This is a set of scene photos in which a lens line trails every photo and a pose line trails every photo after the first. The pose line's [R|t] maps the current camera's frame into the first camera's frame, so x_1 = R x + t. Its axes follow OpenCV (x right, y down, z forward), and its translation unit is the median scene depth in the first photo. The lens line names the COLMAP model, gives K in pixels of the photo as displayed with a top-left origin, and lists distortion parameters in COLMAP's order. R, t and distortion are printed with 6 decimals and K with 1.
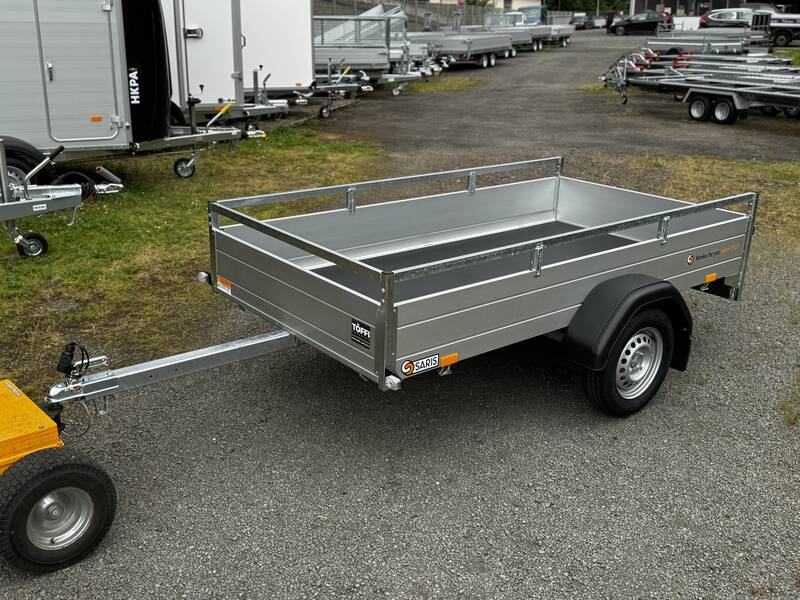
lens RADIAL K [[827.4, 0, 401.0], [0, 827.4, 301.5], [0, 0, 1]] dist [0.193989, -0.407160]
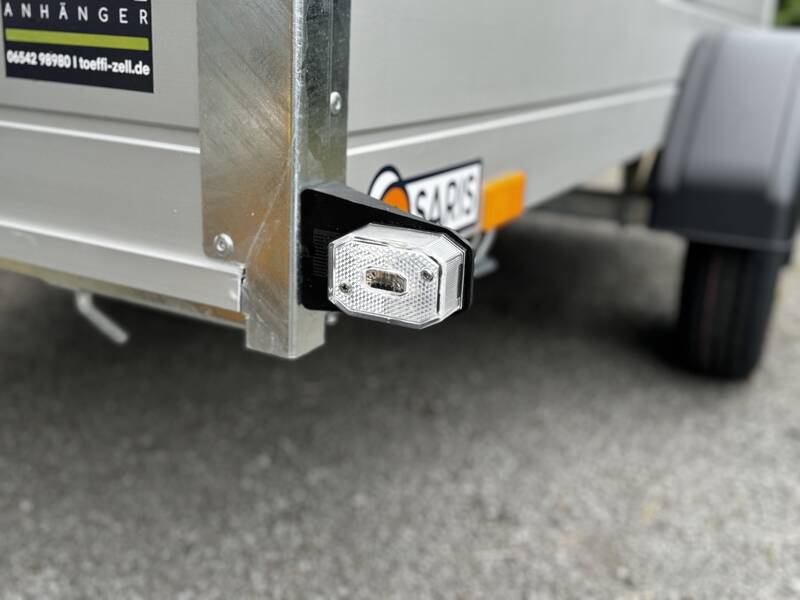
lens RADIAL K [[827.4, 0, 401.0], [0, 827.4, 301.5], [0, 0, 1]] dist [0.193989, -0.407160]
pose [[0.915846, -0.104545, 0.387681, -0.030926], [0.112238, 0.993677, 0.002814, 0.051736], [-0.385524, 0.040936, 0.921789, 0.444553]]
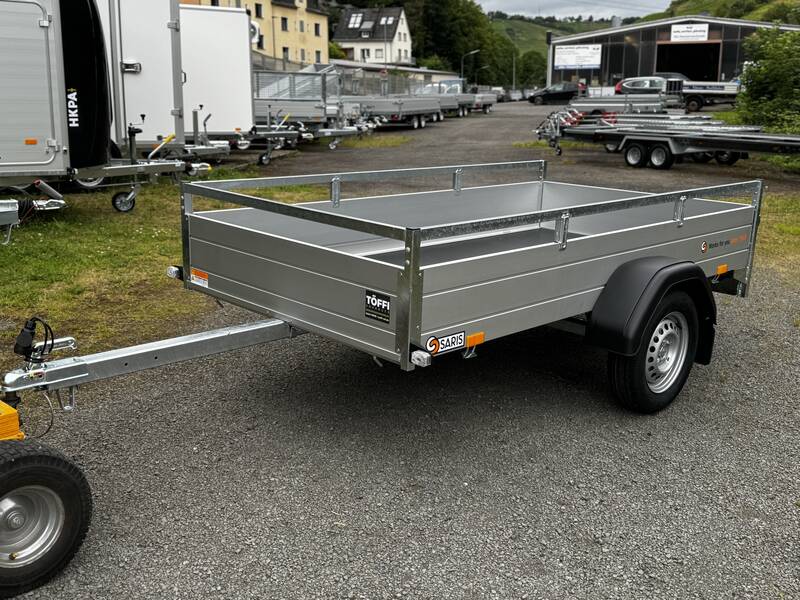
lens RADIAL K [[829.1, 0, 400.0], [0, 829.1, 300.0], [0, 0, 1]] dist [0.185078, -0.398214]
pose [[0.995932, -0.020288, 0.087792, -0.053175], [0.027721, 0.996055, -0.084300, 0.055525], [-0.085735, 0.086391, 0.992565, 0.075276]]
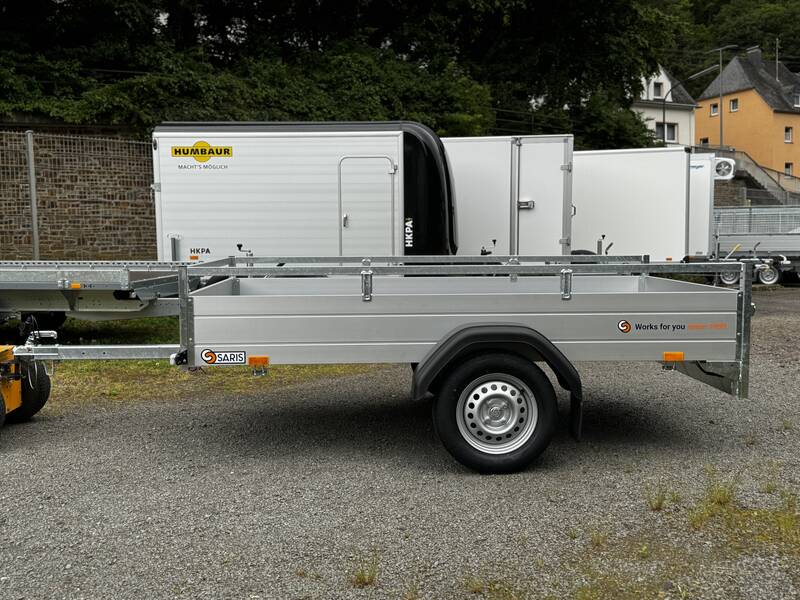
lens RADIAL K [[827.4, 0, 401.0], [0, 827.4, 301.5], [0, 0, 1]] dist [0.193989, -0.407160]
pose [[0.799036, 0.019785, -0.600958, 0.486309], [-0.175914, 0.963420, -0.202179, 0.102874], [0.574975, 0.267265, 0.773287, 0.123944]]
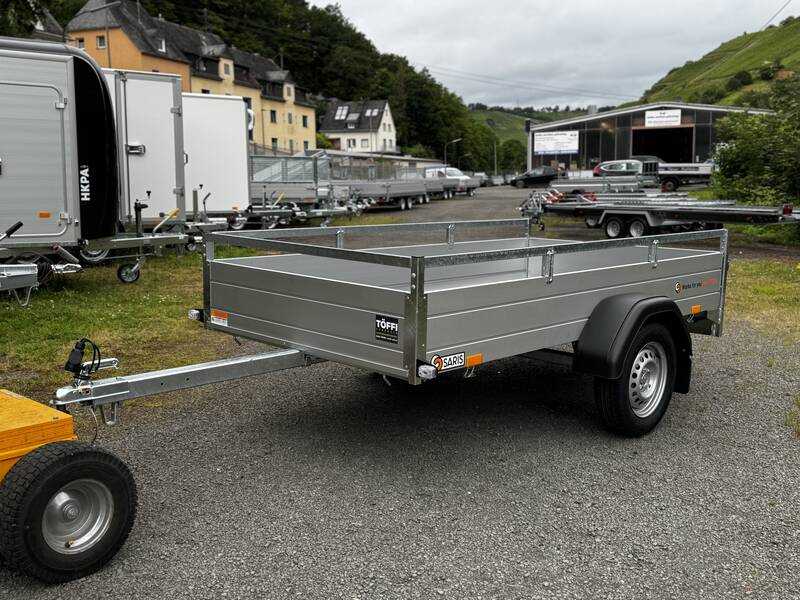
lens RADIAL K [[827.4, 0, 401.0], [0, 827.4, 301.5], [0, 0, 1]] dist [0.193989, -0.407160]
pose [[0.993977, -0.028470, 0.105827, -0.070169], [0.047393, 0.982367, -0.180858, 0.096210], [-0.098812, 0.184784, 0.977799, 0.027100]]
